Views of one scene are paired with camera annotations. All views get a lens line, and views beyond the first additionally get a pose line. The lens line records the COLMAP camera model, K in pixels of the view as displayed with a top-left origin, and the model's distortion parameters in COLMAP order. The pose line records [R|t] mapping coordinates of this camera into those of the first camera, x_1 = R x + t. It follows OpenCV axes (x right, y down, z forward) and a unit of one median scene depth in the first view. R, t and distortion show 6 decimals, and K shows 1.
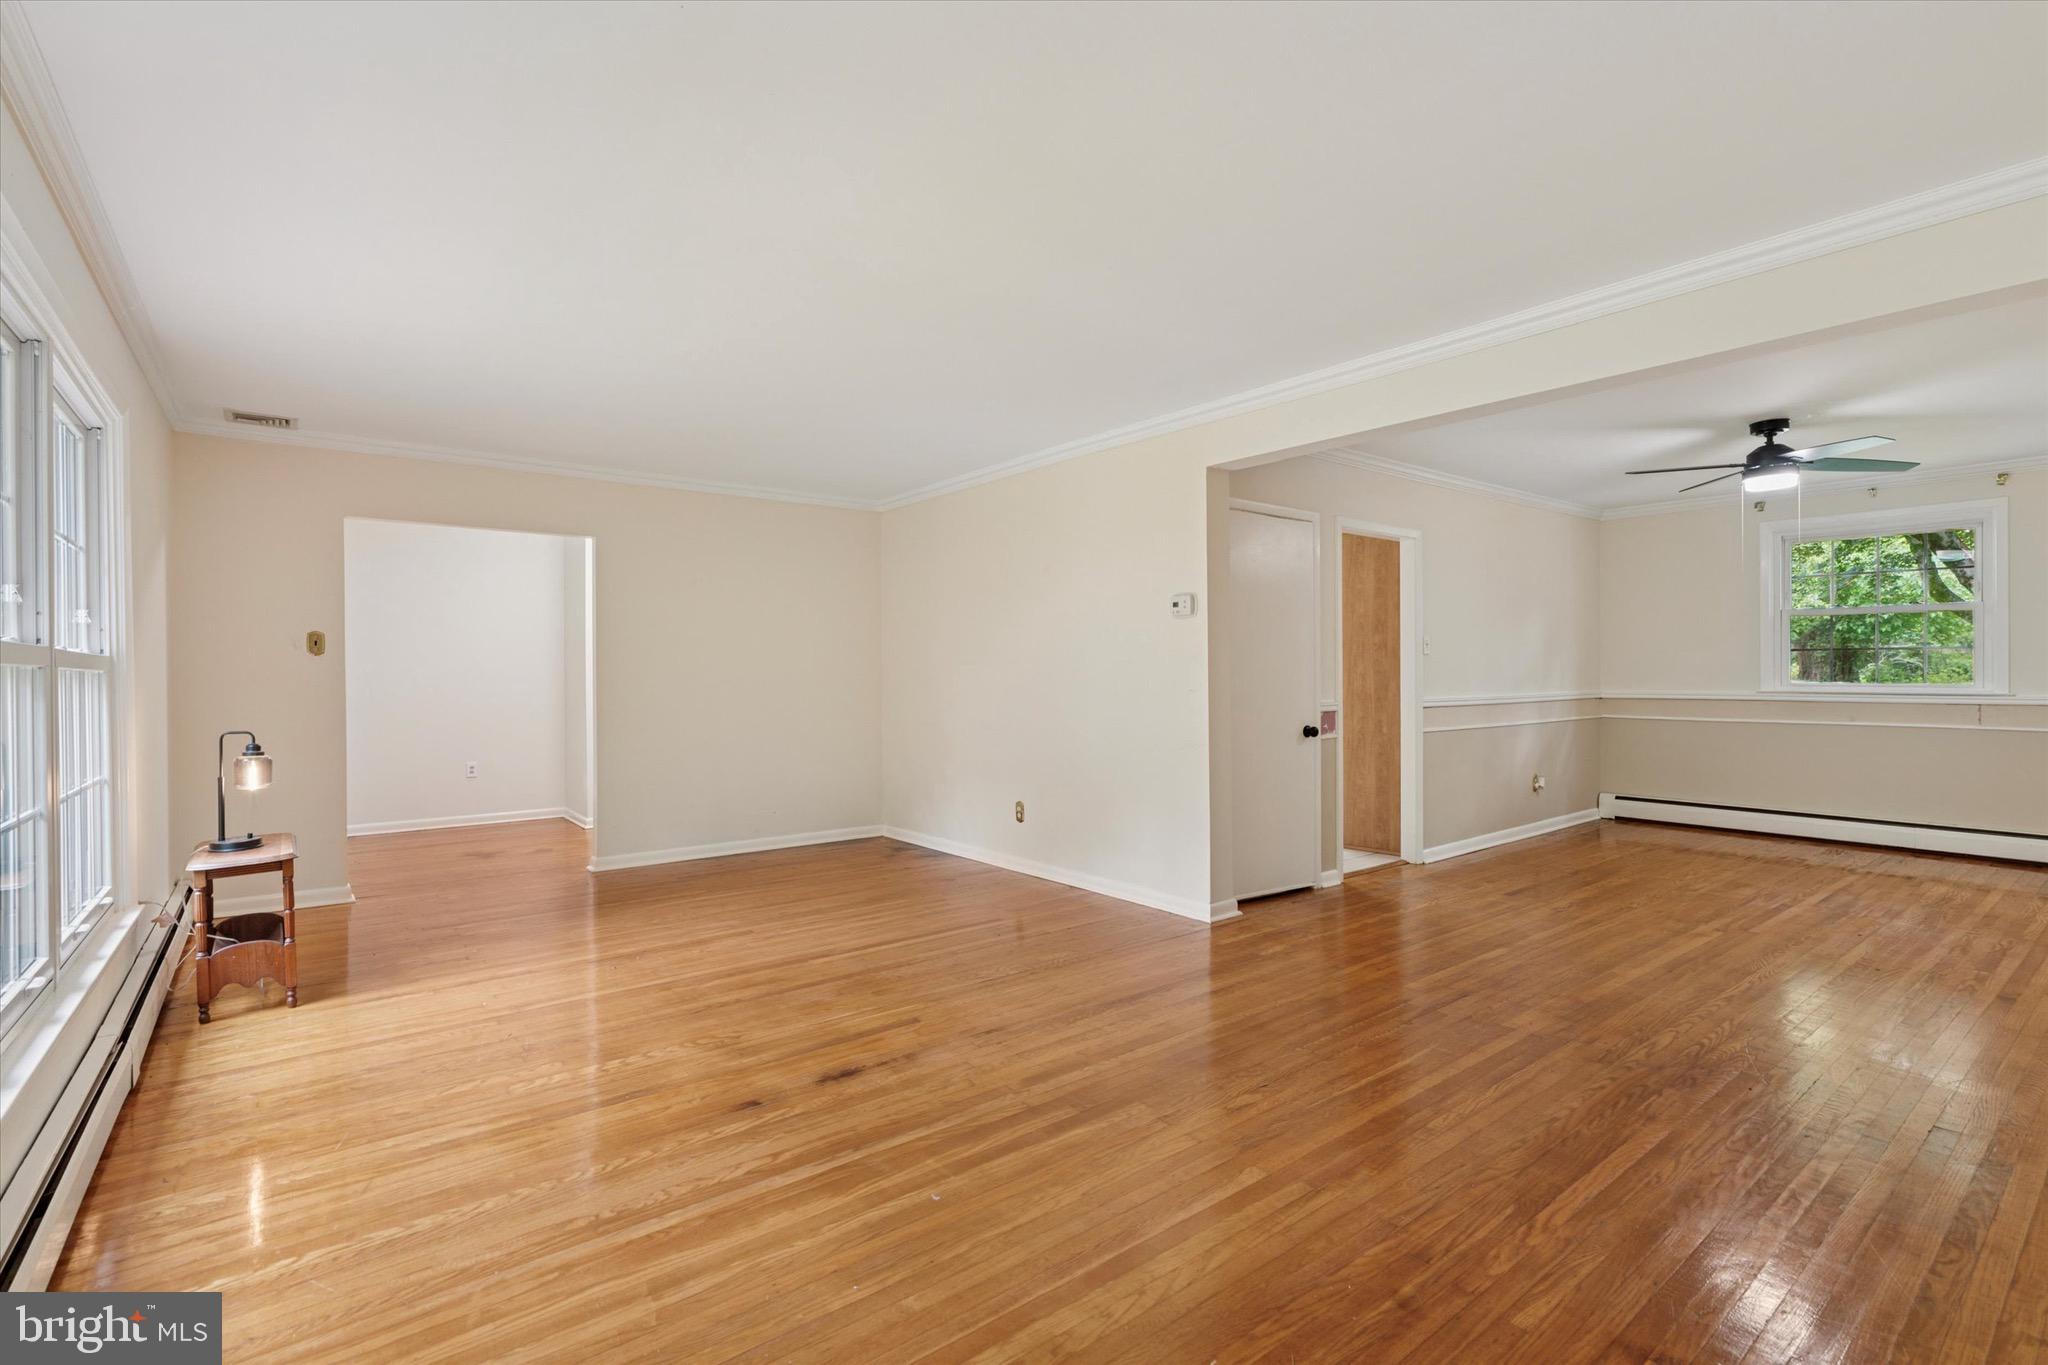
lens RADIAL K [[945.3, 0, 1024.0], [0, 945.3, 677.5], [0, 0, 1]] dist [-0.001719, 0.000931]
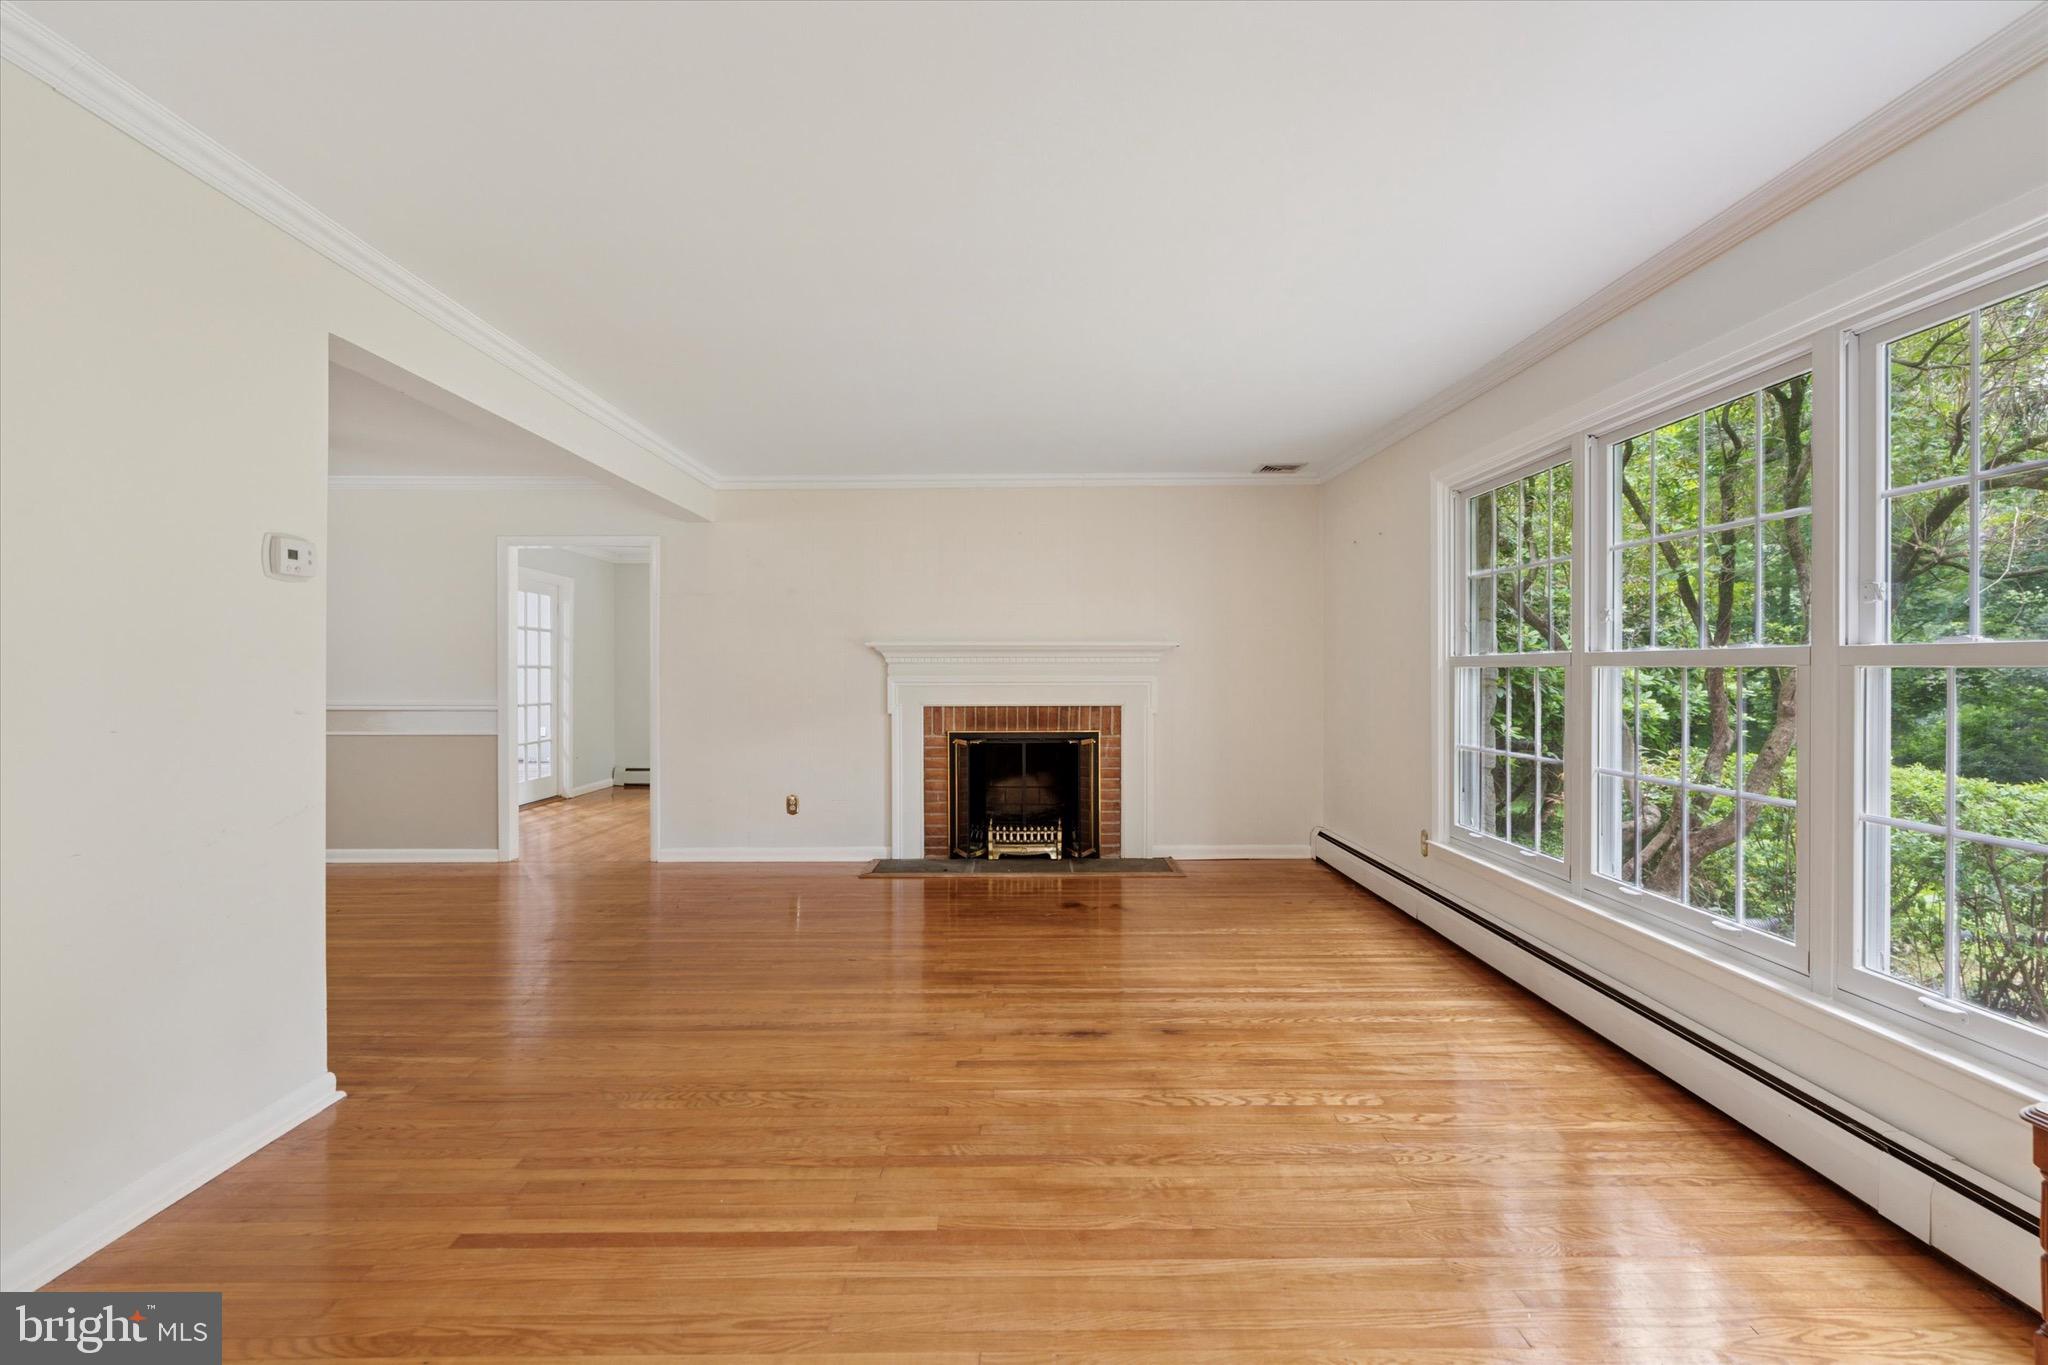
lens RADIAL K [[945.3, 0, 1021.1], [0, 945.3, 678.2], [0, 0, 1]] dist [-0.001719, 0.000931]
pose [[-0.793113, 0.003708, 0.609063, -0.826000], [0.009058, 0.999943, 0.005708, -0.010239], [-0.609007, 0.010044, -0.793101, 1.950802]]
